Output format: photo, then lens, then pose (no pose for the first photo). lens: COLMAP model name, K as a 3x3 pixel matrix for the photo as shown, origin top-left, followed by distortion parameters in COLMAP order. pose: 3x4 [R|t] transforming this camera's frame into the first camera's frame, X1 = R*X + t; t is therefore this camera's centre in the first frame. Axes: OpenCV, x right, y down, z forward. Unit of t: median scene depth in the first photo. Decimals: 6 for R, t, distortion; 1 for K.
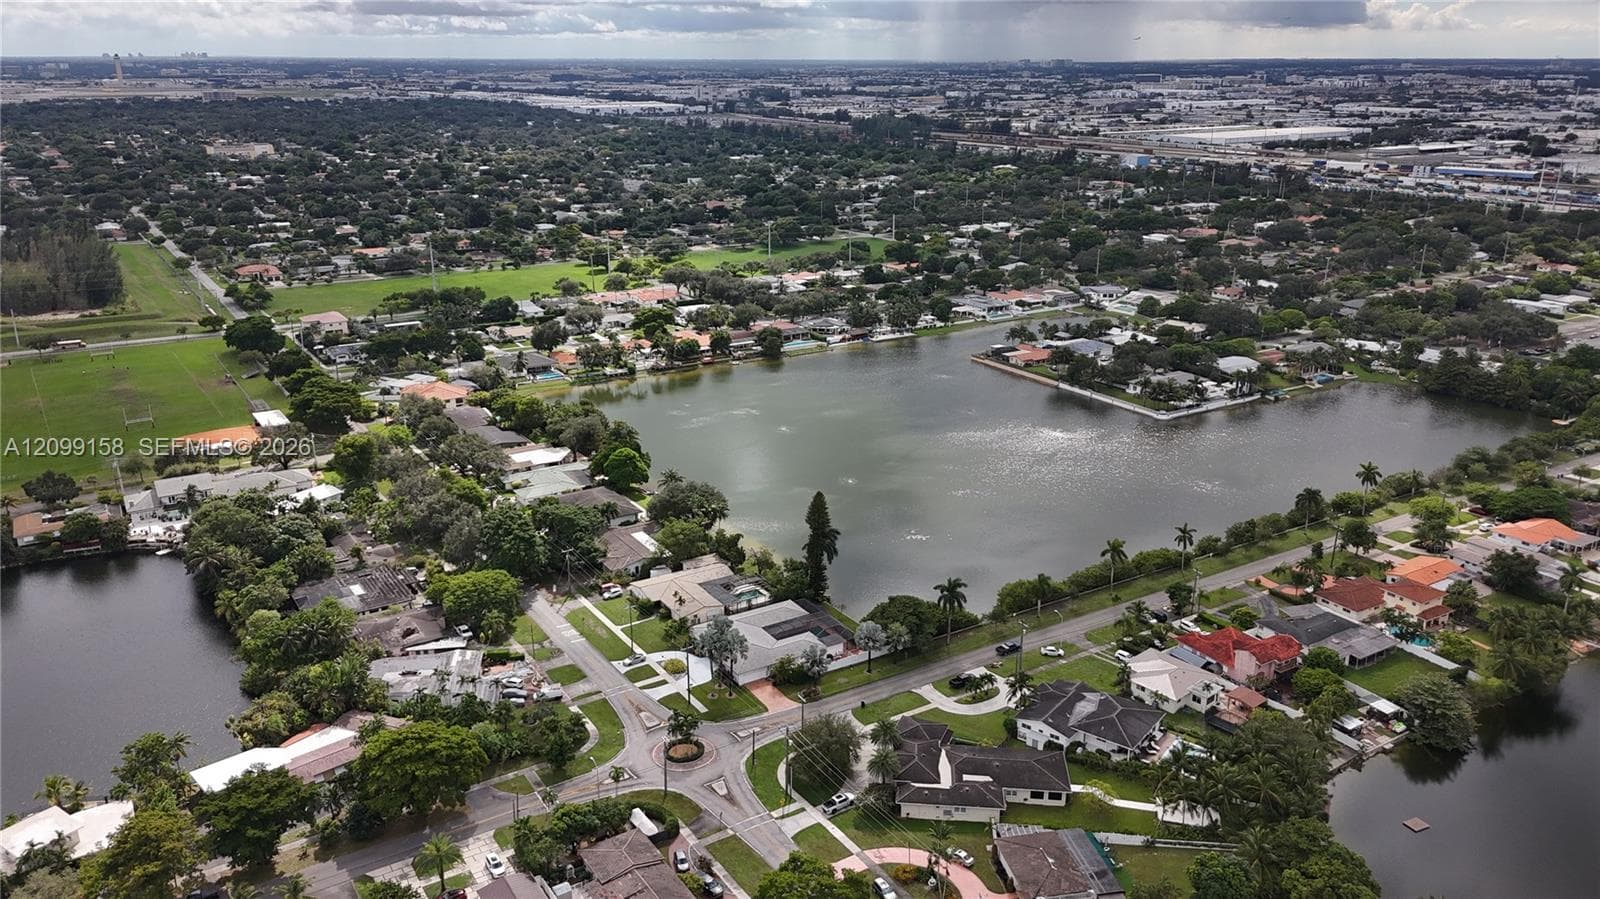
lens RADIAL K [[1183.9, 0, 800.0], [0, 1183.9, 449.5], [0, 0, 1]] dist [0.008016, 0.003834]
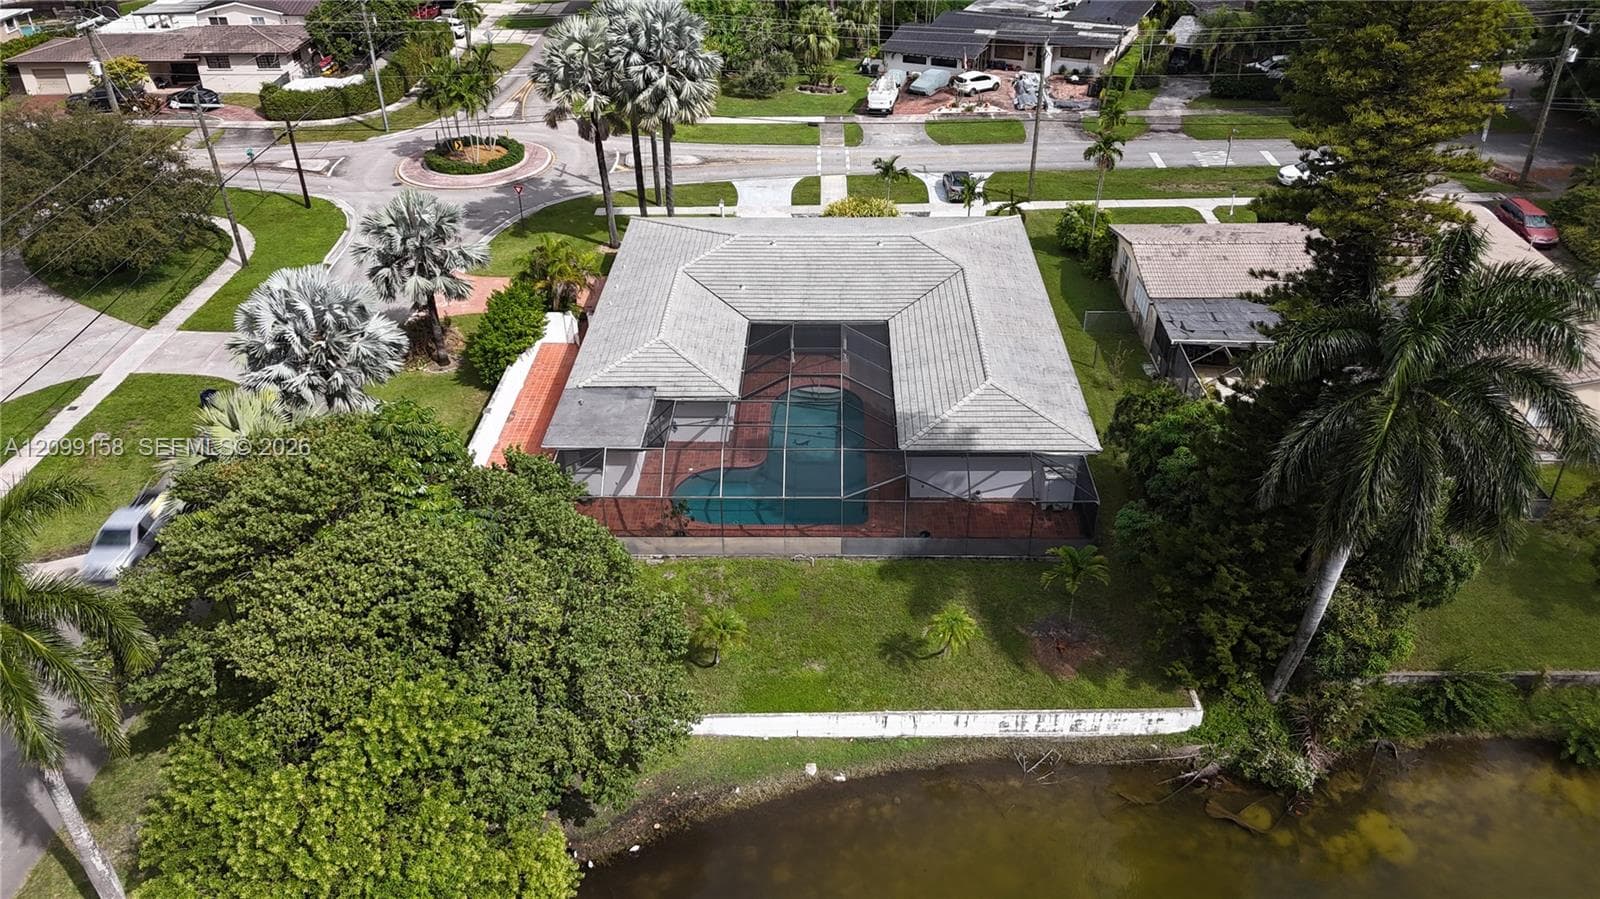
lens RADIAL K [[1183.9, 0, 800.0], [0, 1183.9, 449.5], [0, 0, 1]] dist [0.008016, 0.003834]
pose [[-0.541764, 0.466338, -0.699300, 0.162062], [-0.246734, 0.707089, 0.662682, 0.017559], [0.803501, 0.531559, -0.268014, 1.119982]]
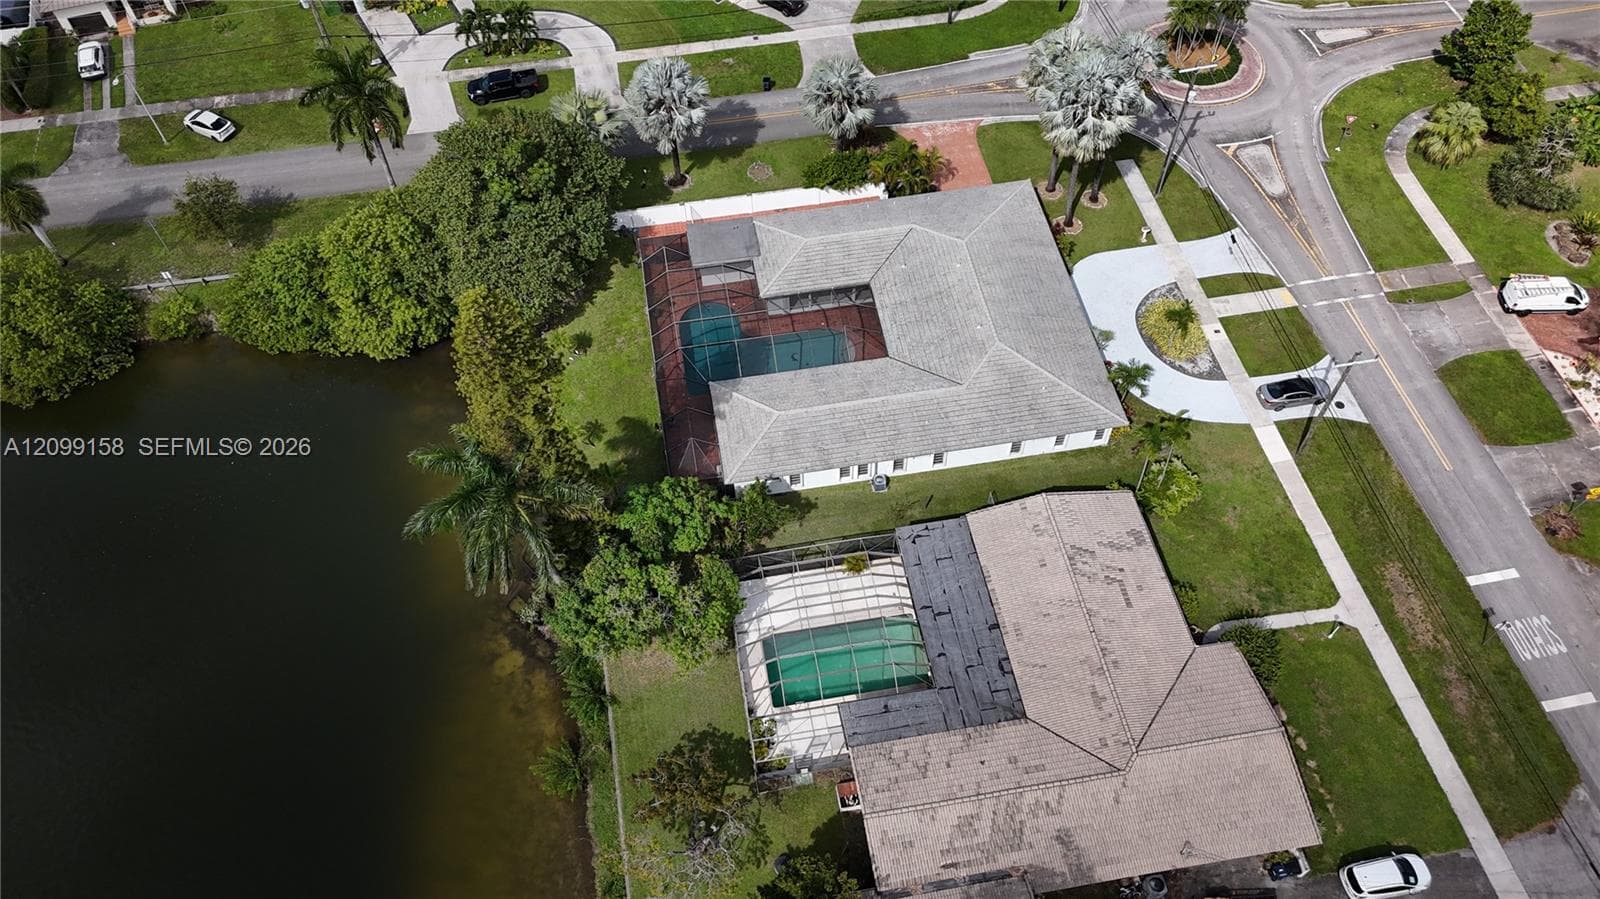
lens RADIAL K [[1183.9, 0, 800.0], [0, 1183.9, 449.5], [0, 0, 1]] dist [0.008016, 0.003834]
pose [[-0.925454, -0.285766, 0.248742, -0.101731], [0.154800, 0.314029, 0.936709, -0.148605], [-0.345792, 0.905386, -0.246383, 1.168062]]
